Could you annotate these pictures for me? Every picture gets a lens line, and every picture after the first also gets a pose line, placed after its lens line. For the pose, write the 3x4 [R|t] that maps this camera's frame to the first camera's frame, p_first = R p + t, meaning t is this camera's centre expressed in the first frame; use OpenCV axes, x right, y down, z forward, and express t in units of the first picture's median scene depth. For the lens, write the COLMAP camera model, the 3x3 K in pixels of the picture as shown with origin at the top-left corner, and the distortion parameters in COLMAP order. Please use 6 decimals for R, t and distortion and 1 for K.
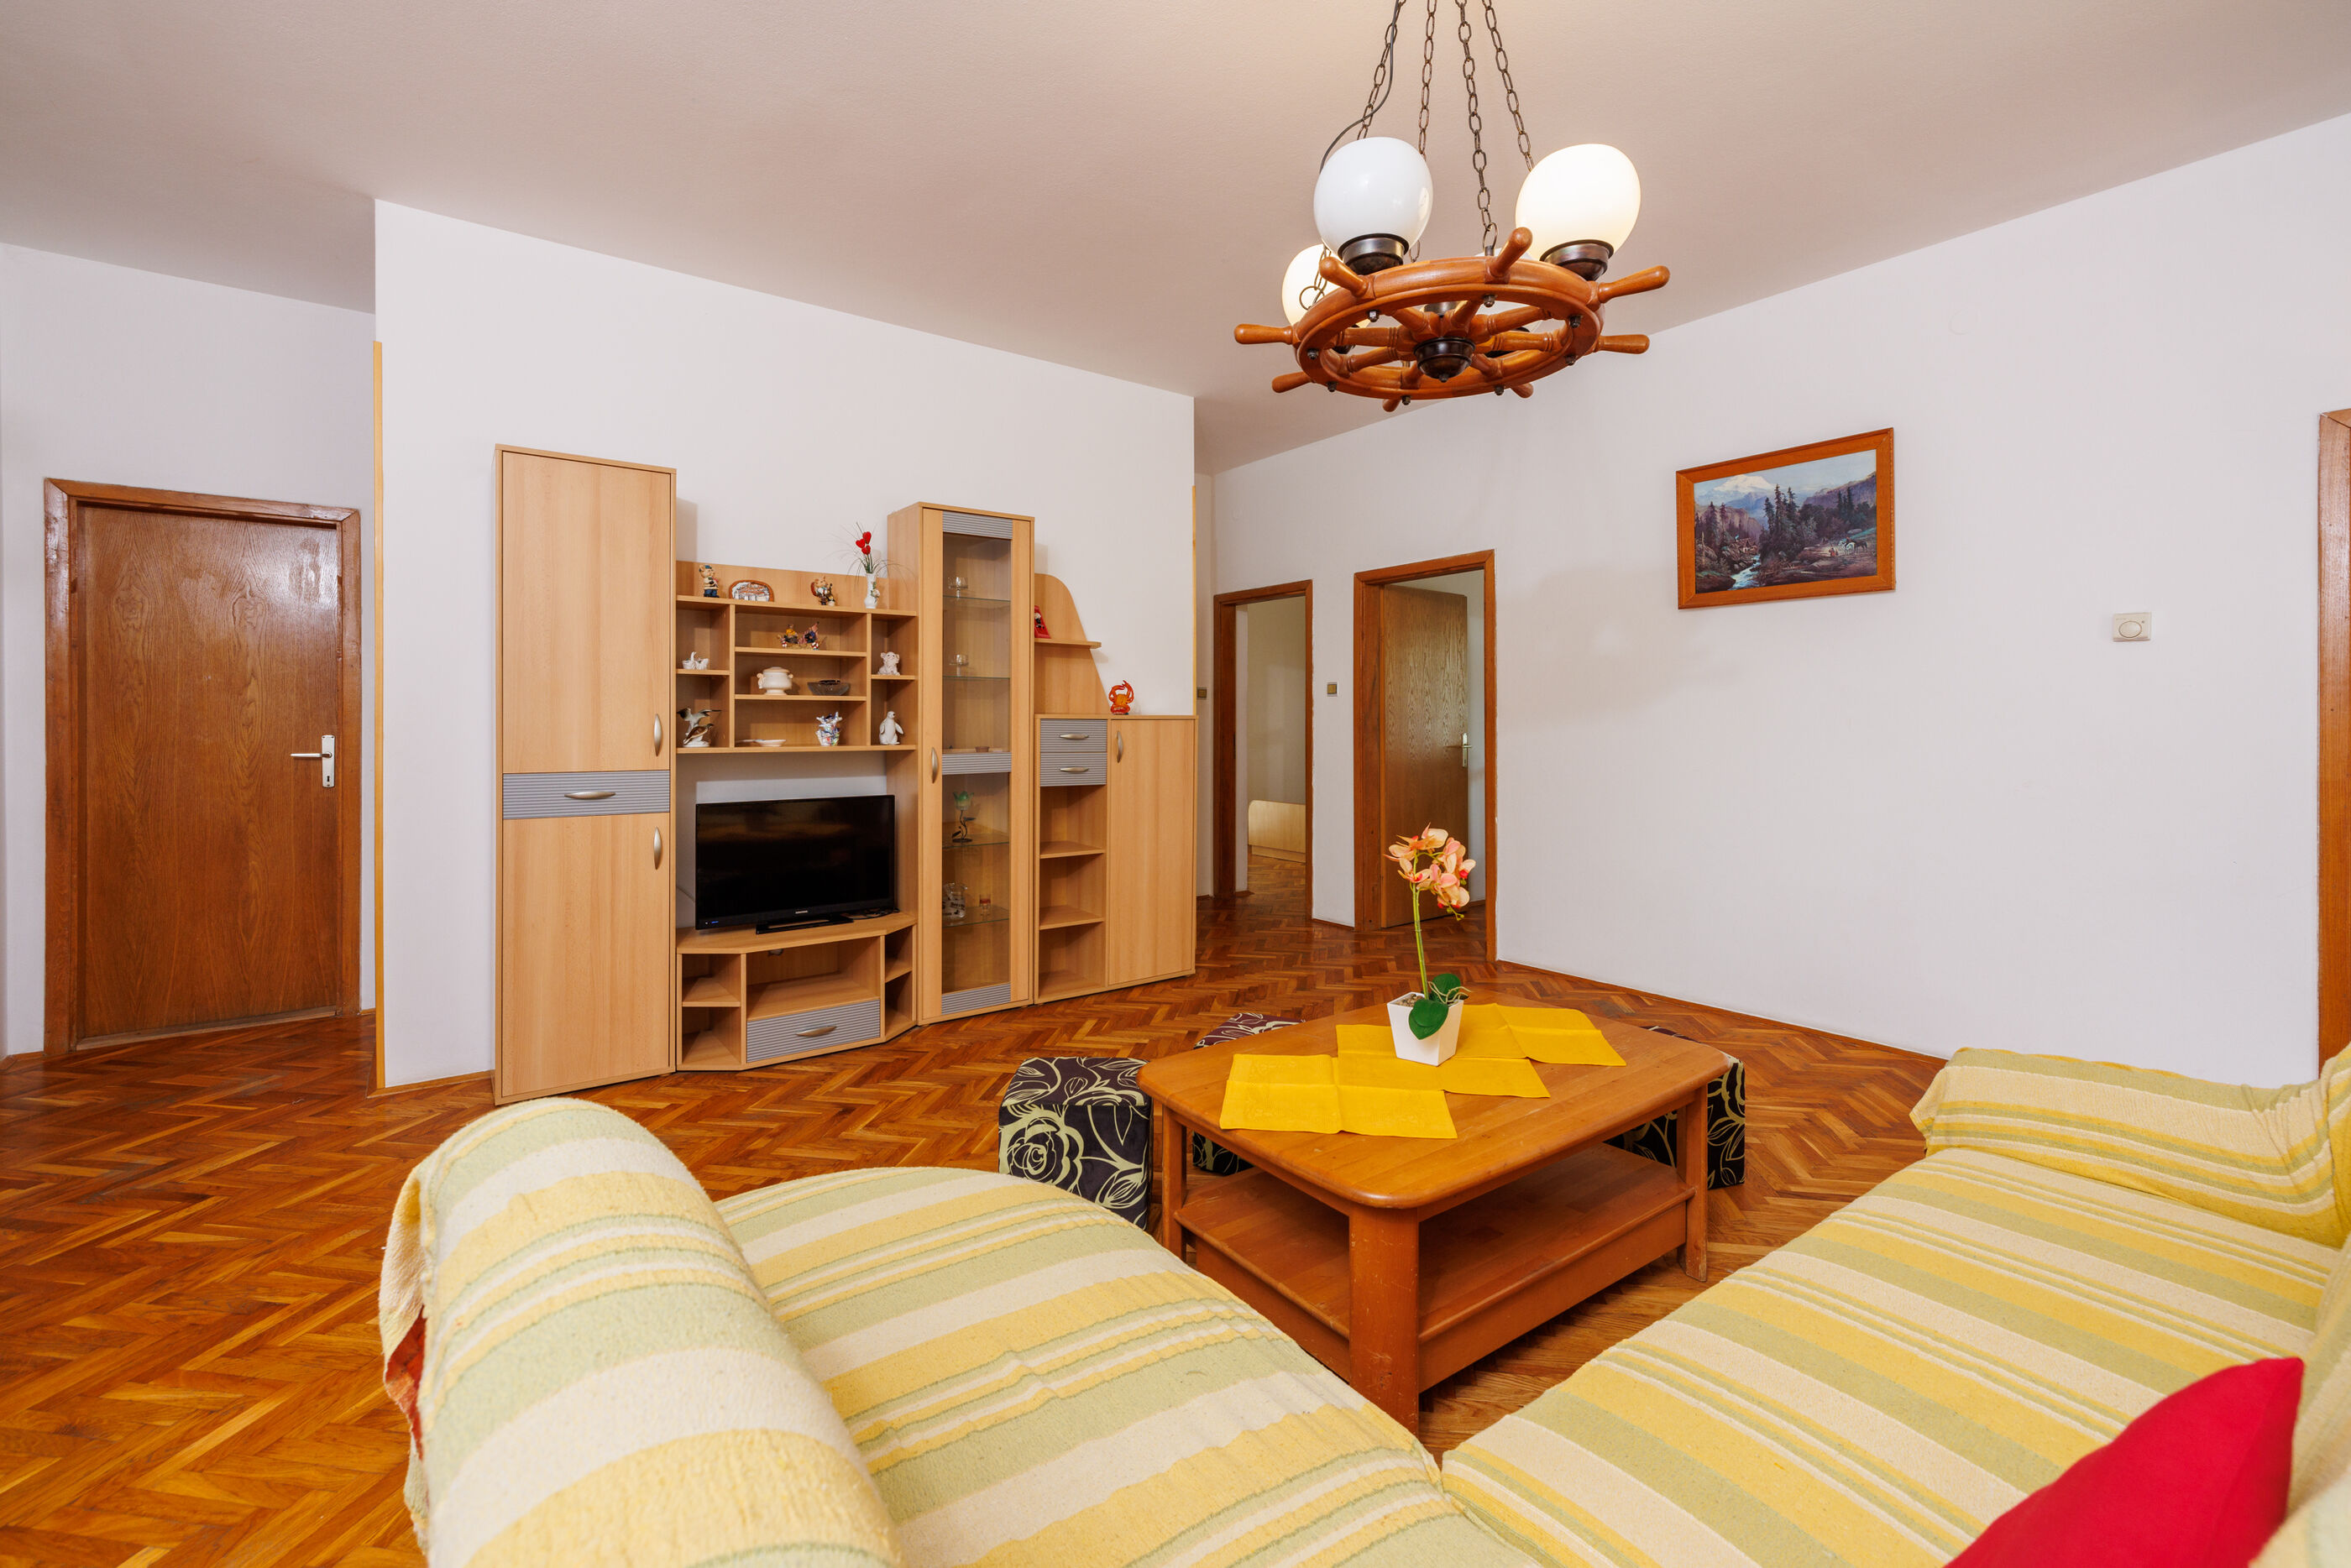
lens RADIAL K [[993.6, 0, 1178.8], [0, 993.6, 728.7], [0, 0, 1]] dist [-0.001368, -0.000117]
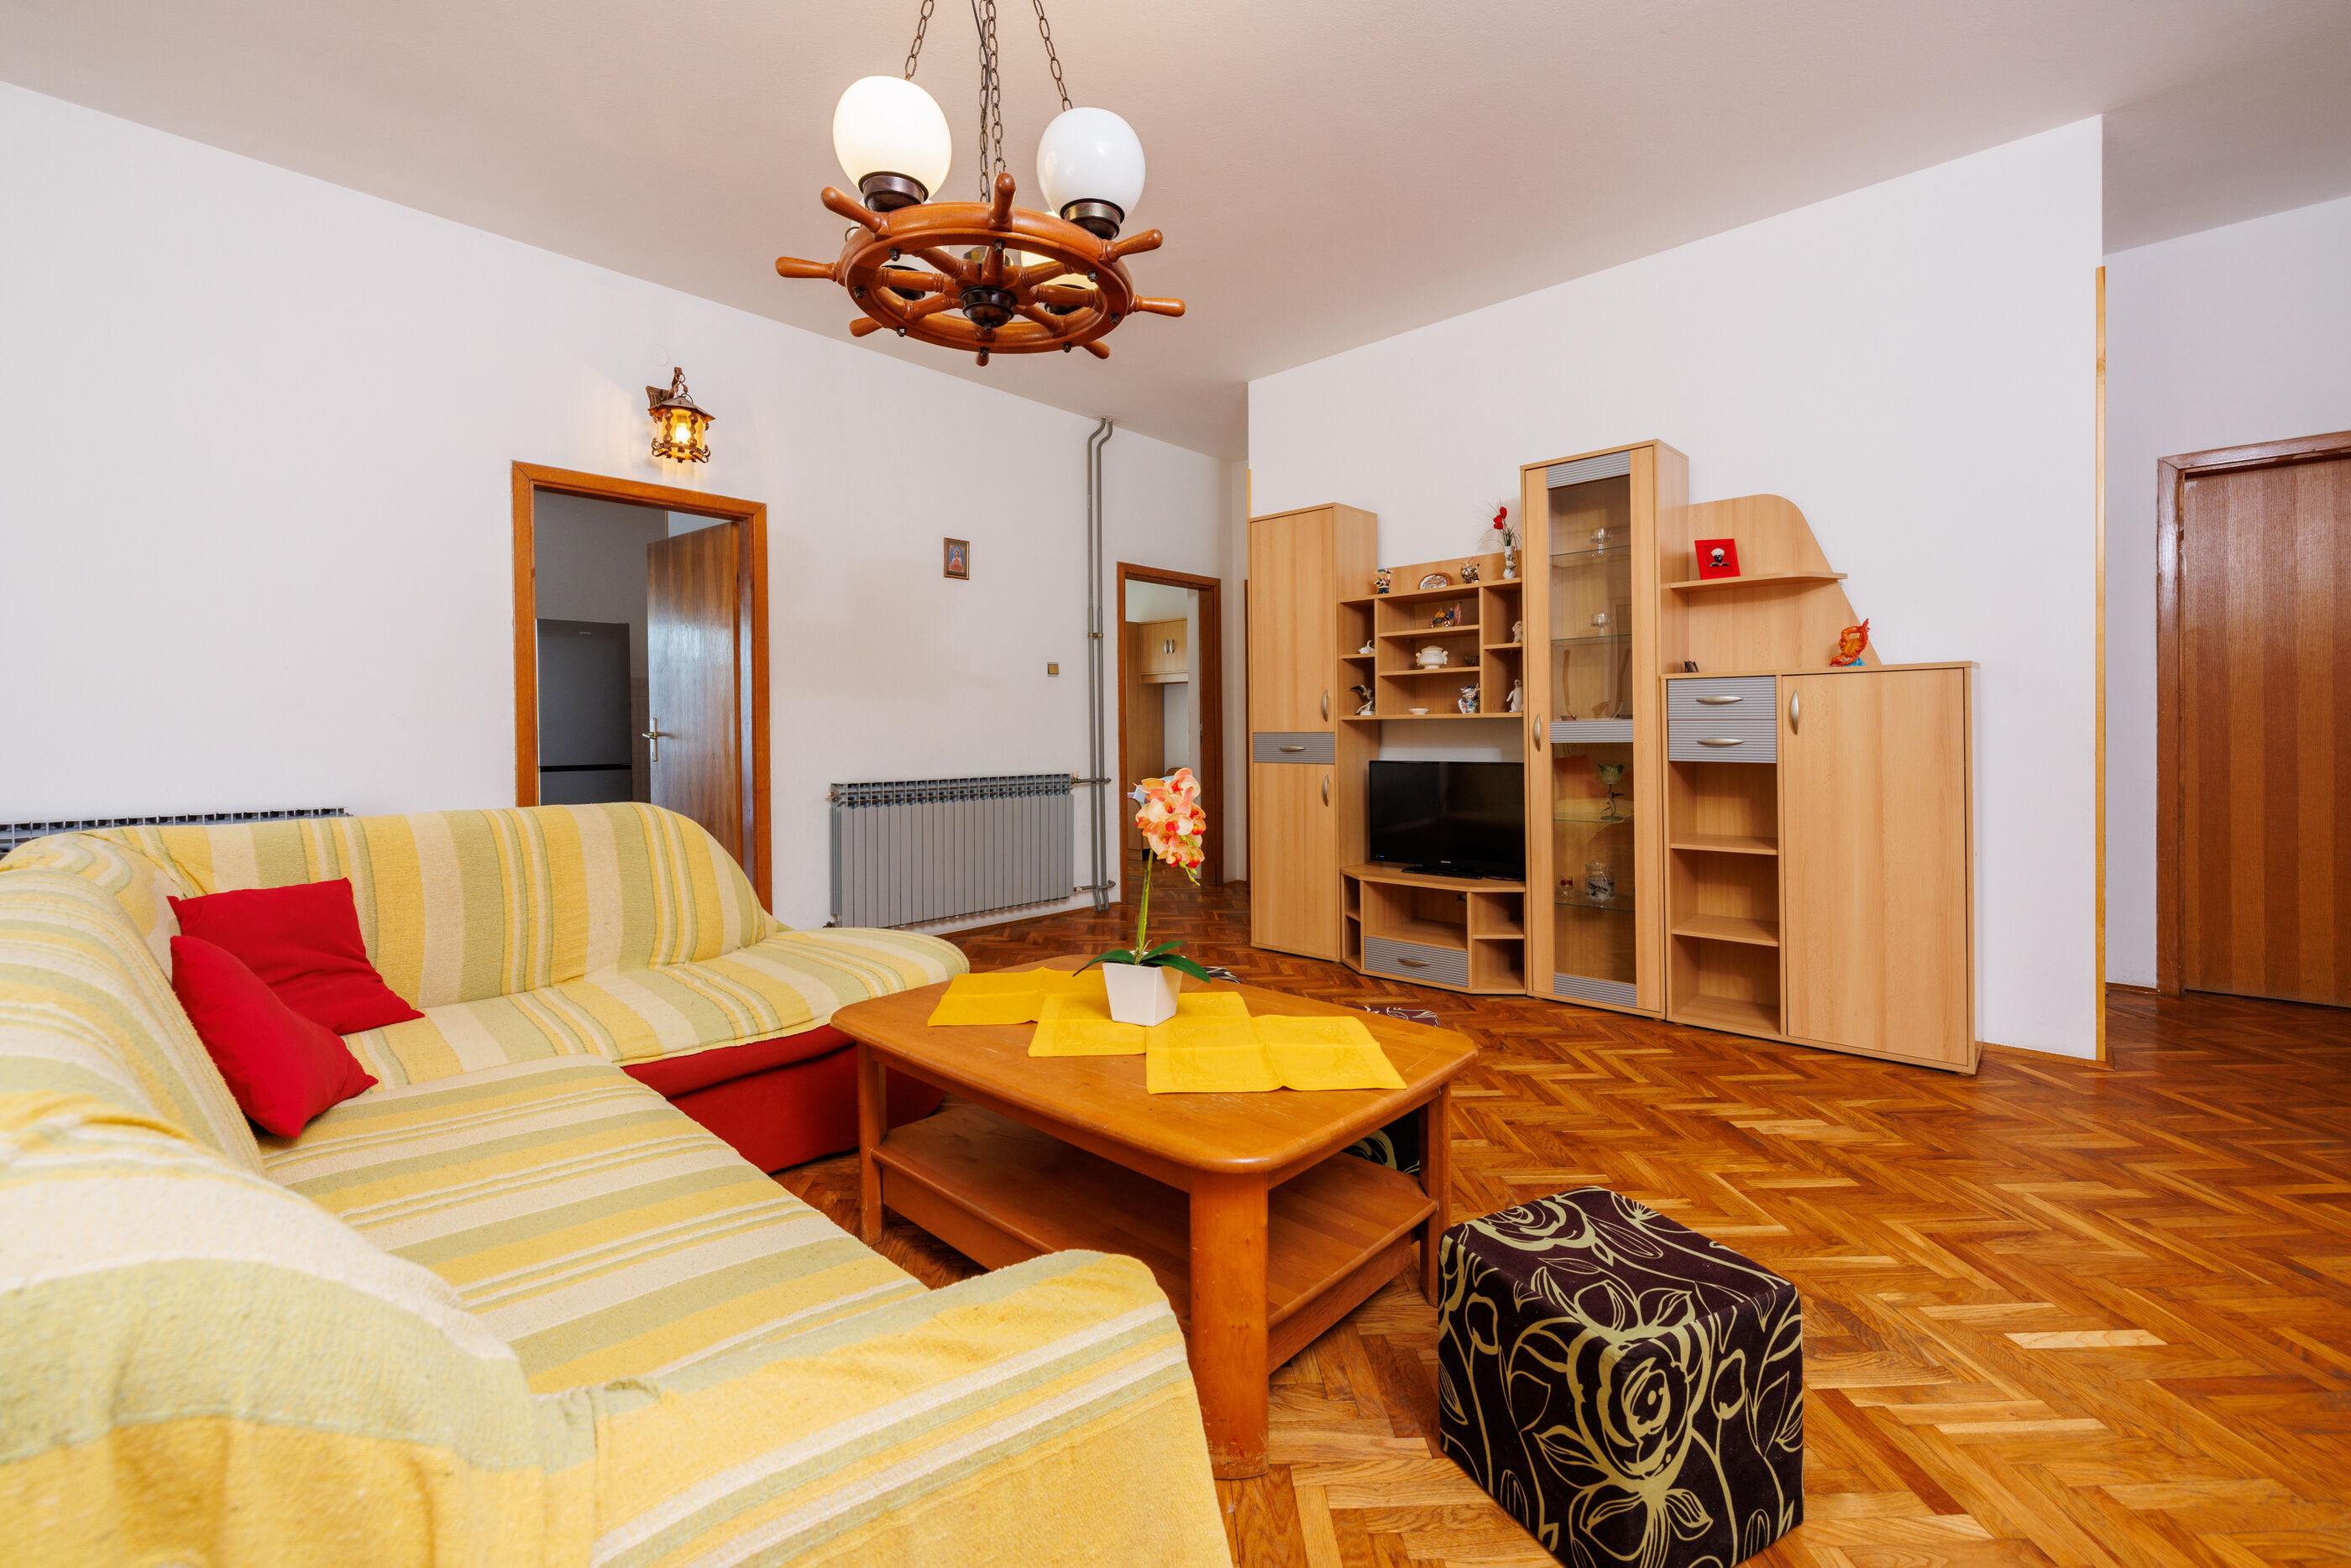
lens RADIAL K [[993.6, 0, 1178.8], [0, 993.6, 728.7], [0, 0, 1]] dist [-0.001368, -0.000117]
pose [[0.189991, -0.004521, -0.981775, 0.640273], [0.004193, 0.999984, -0.003793, 0.035274], [0.981777, -0.003396, 0.190007, 0.472162]]
